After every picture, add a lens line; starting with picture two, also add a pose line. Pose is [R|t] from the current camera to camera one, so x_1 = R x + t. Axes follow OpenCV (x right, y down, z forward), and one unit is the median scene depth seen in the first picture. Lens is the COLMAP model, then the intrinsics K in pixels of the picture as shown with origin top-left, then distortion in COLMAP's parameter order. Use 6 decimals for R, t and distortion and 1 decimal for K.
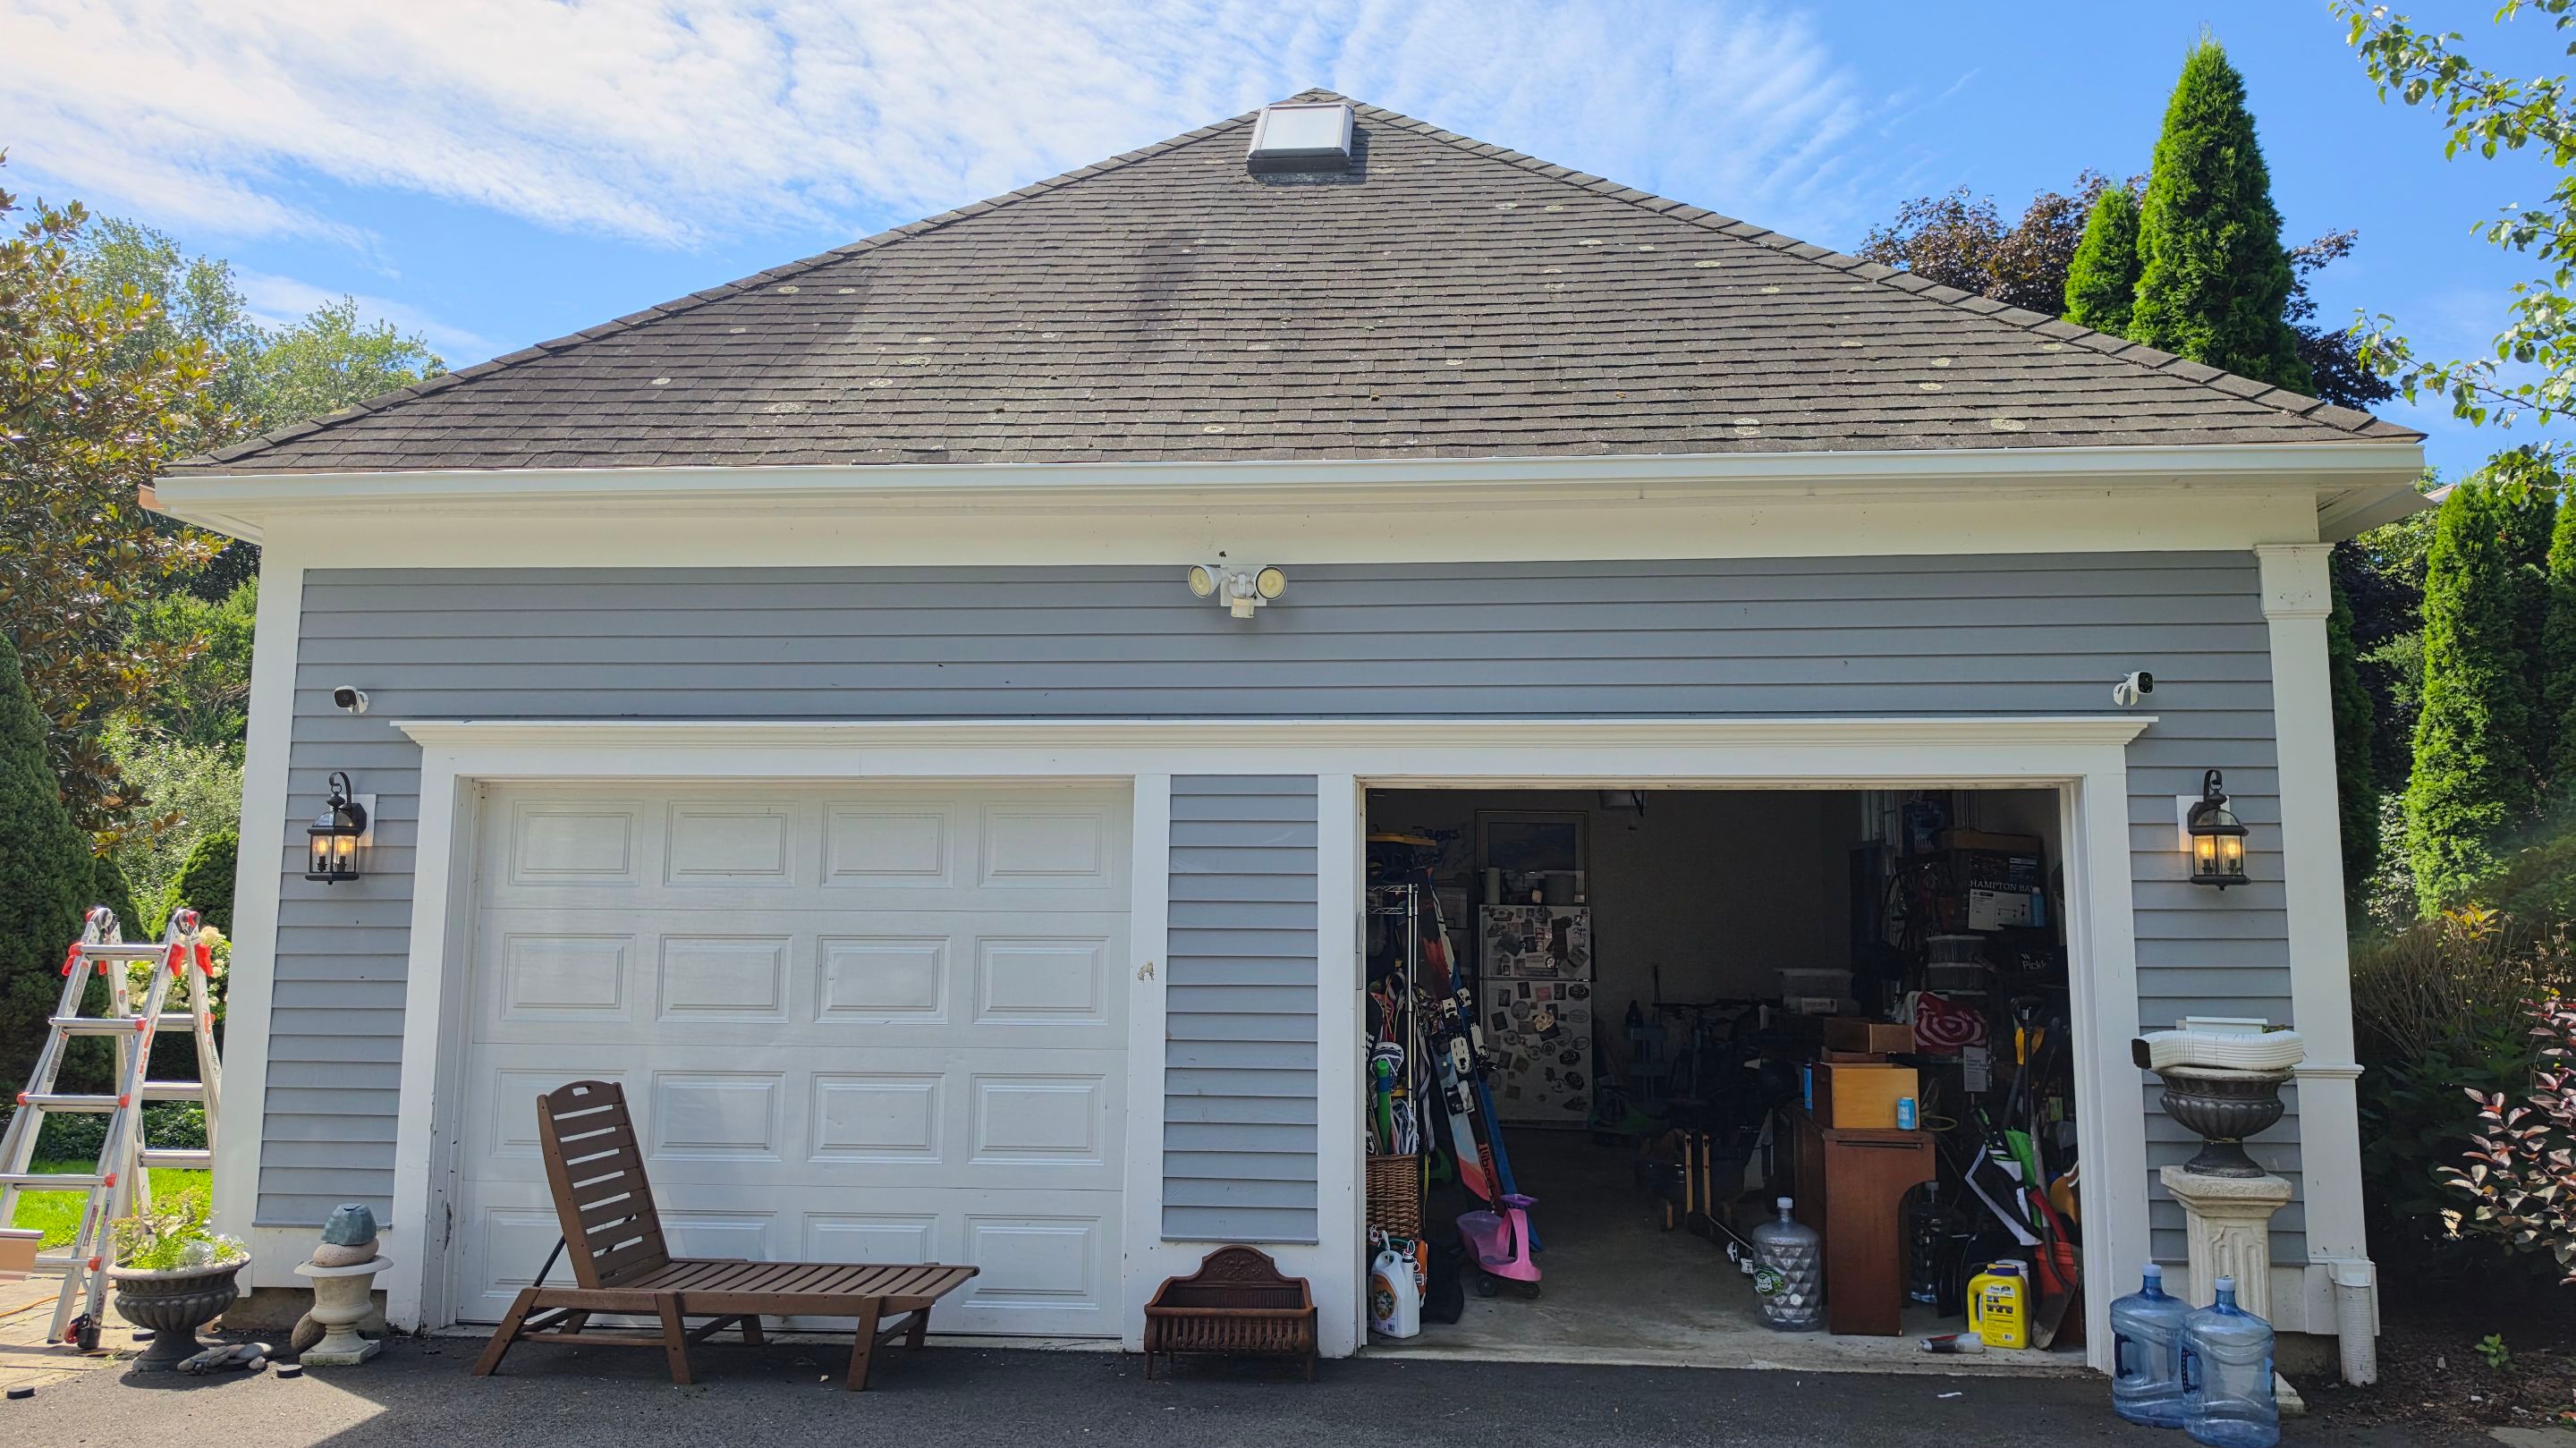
lens RADIAL K [[1809.0, 0, 1288.0], [0, 1809.0, 724.0], [0, 0, 1]] dist [0.067973, -0.067780]
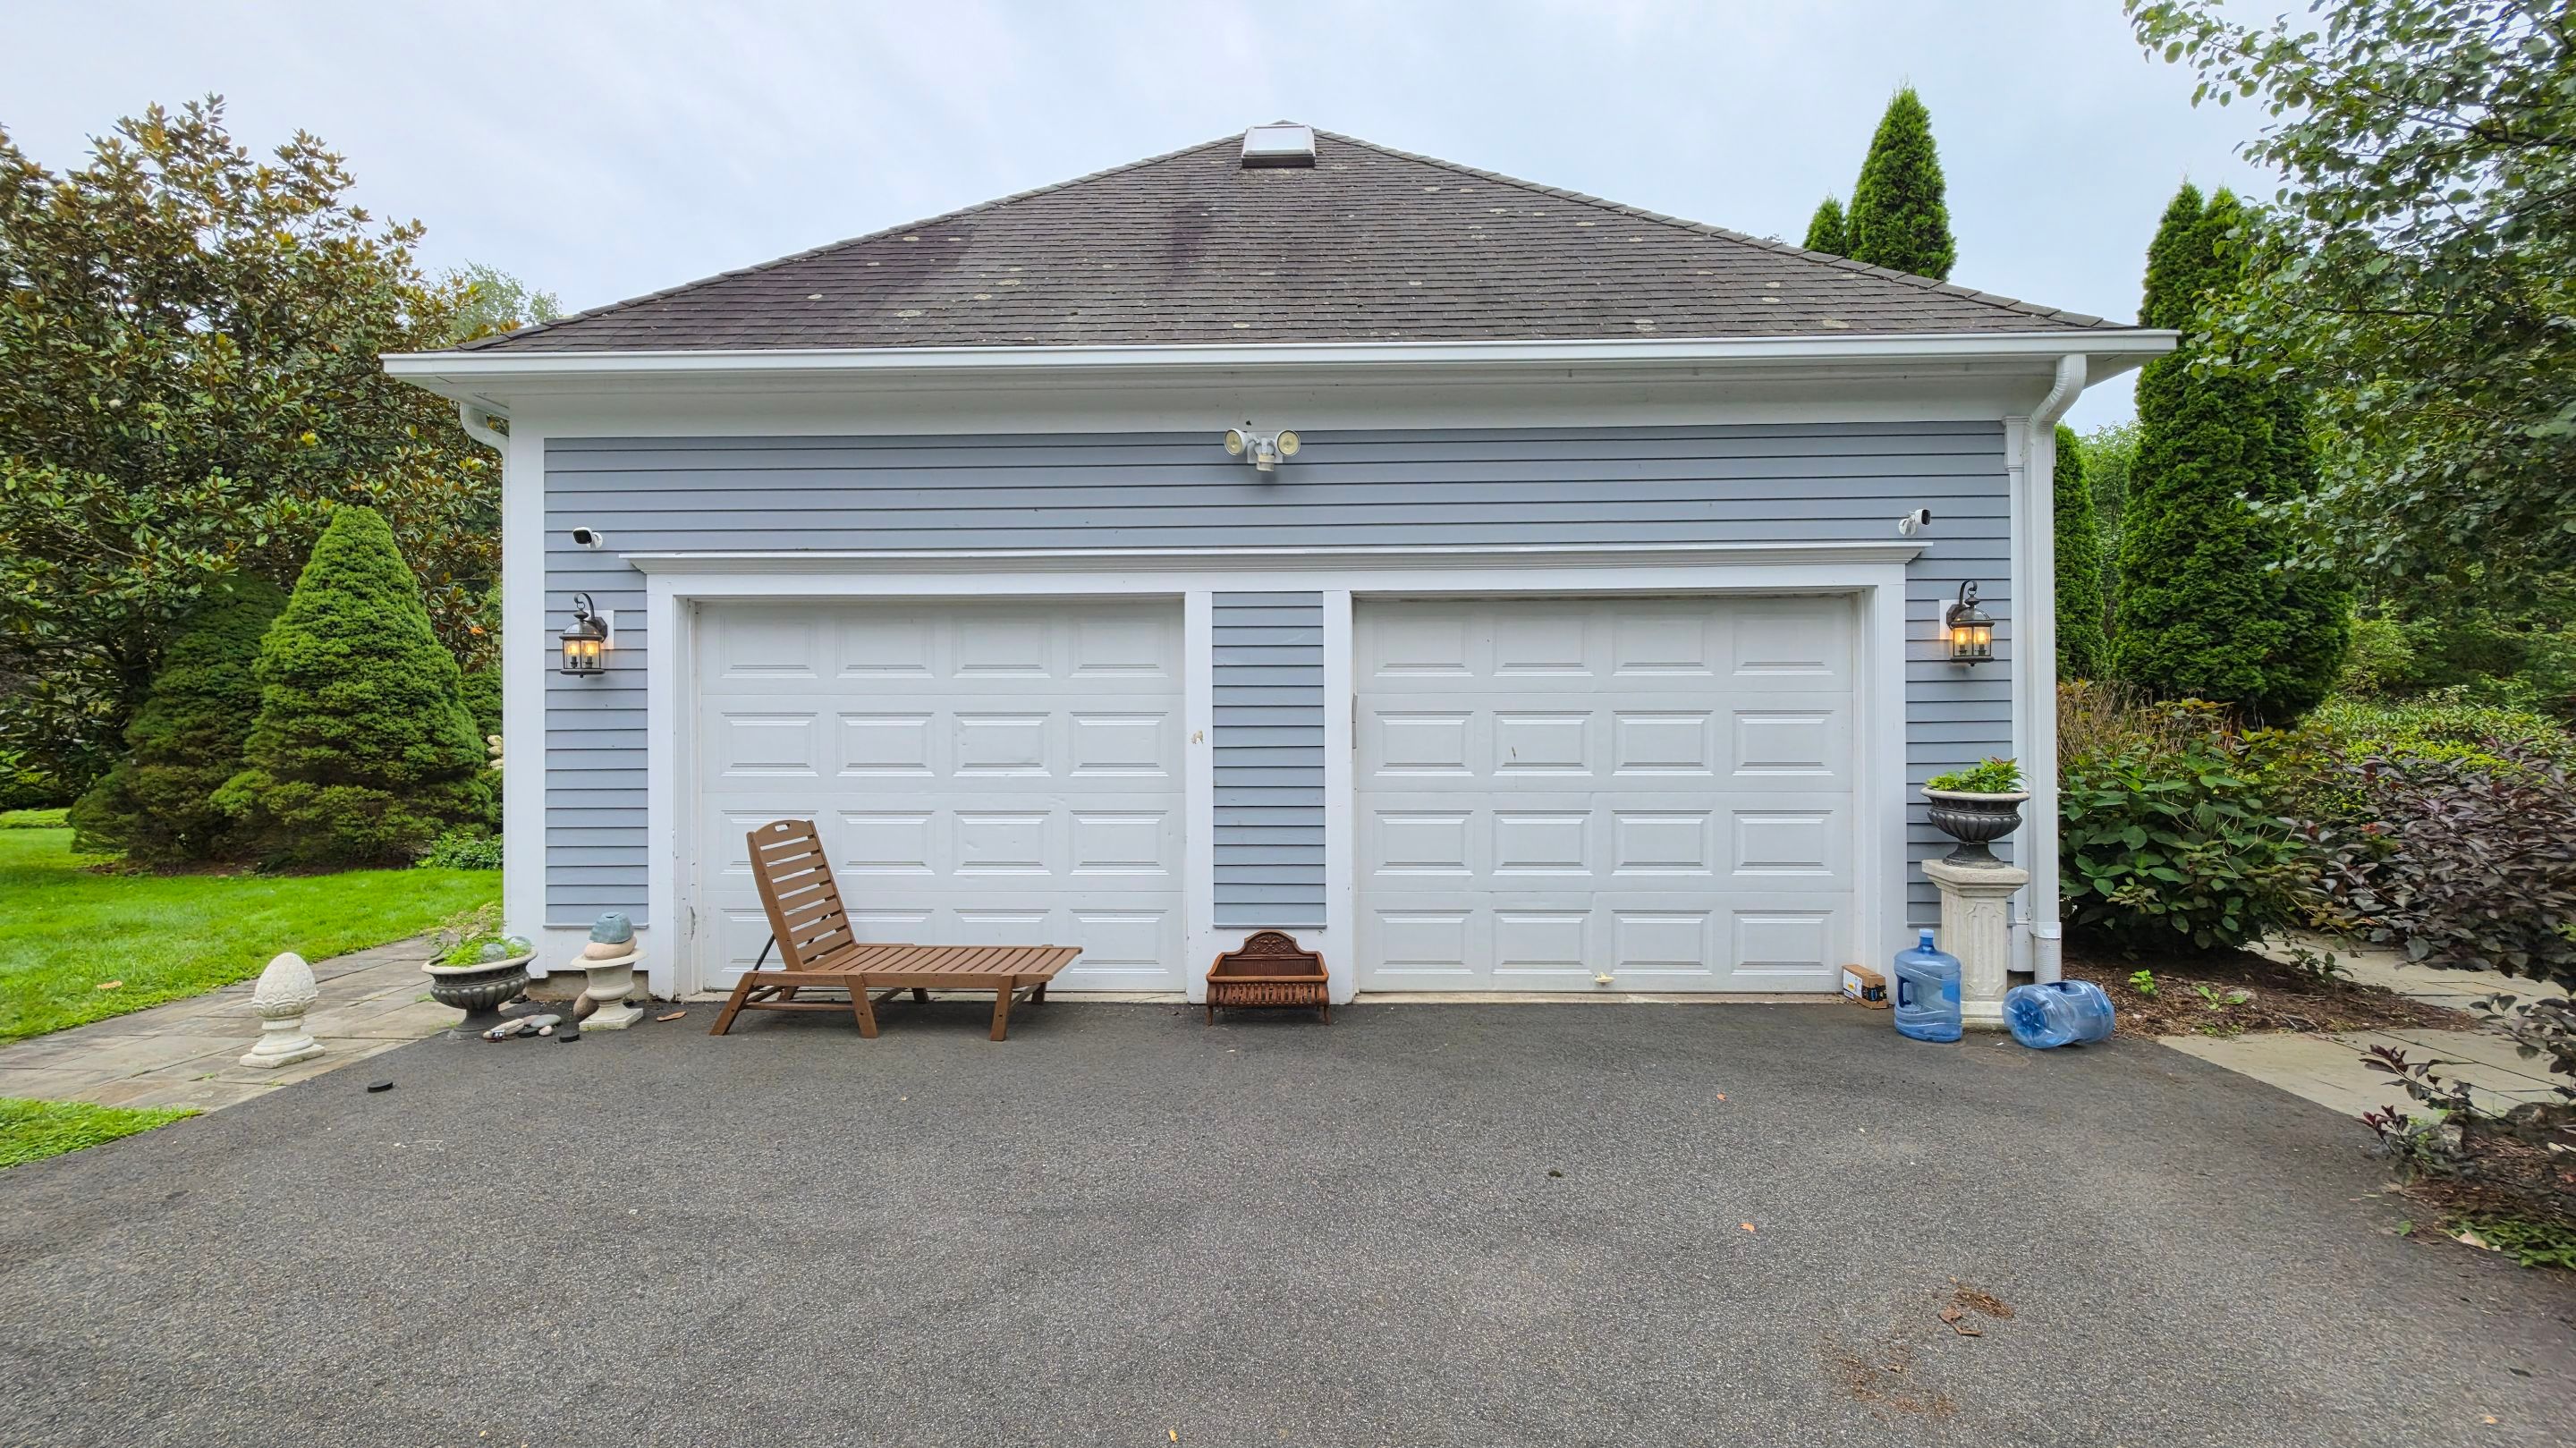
lens RADIAL K [[1036.7, 0, 1288.0], [0, 1036.7, 724.0], [0, 0, 1]] dist [0.001575, 0.000244]
pose [[0.998219, -0.012754, 0.058271, -0.056443], [0.005412, 0.992211, 0.124448, 0.030974], [-0.059405, -0.123911, 0.990514, 0.226965]]
